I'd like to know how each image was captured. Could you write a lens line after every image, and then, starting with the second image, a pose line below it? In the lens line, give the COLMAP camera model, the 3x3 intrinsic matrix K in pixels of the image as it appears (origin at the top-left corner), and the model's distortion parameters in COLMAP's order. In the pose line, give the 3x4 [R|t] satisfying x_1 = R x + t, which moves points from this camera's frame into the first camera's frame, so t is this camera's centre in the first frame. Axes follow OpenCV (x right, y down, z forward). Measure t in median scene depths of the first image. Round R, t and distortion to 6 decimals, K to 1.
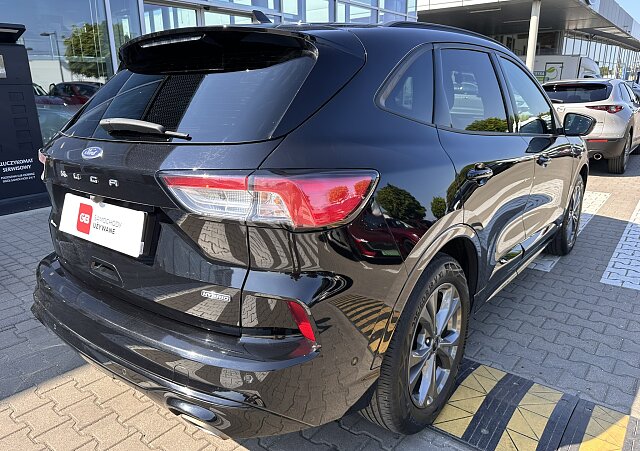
lens RADIAL K [[460.5, 0, 319.6], [0, 460.5, 222.6], [0, 0, 1]] dist [-0.003259, -0.007974]
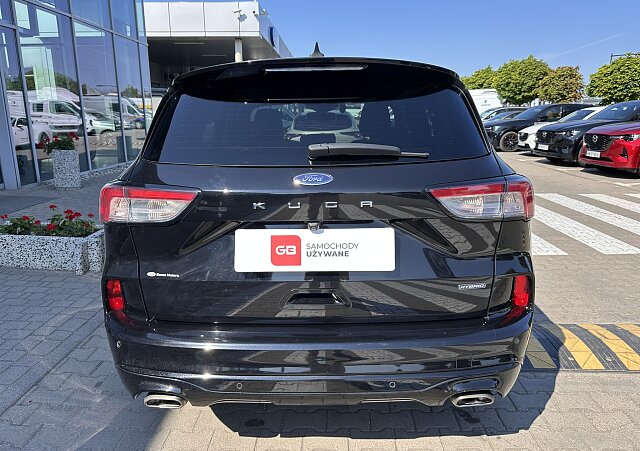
lens RADIAL K [[460.5, 0, 324.6], [0, 460.5, 227.4], [0, 0, 1]] dist [-0.003259, -0.007974]
pose [[0.791440, -0.122490, 0.598849, -0.235650], [0.149695, 0.988722, 0.004399, -0.010854], [-0.592634, 0.086164, 0.800850, 0.047952]]
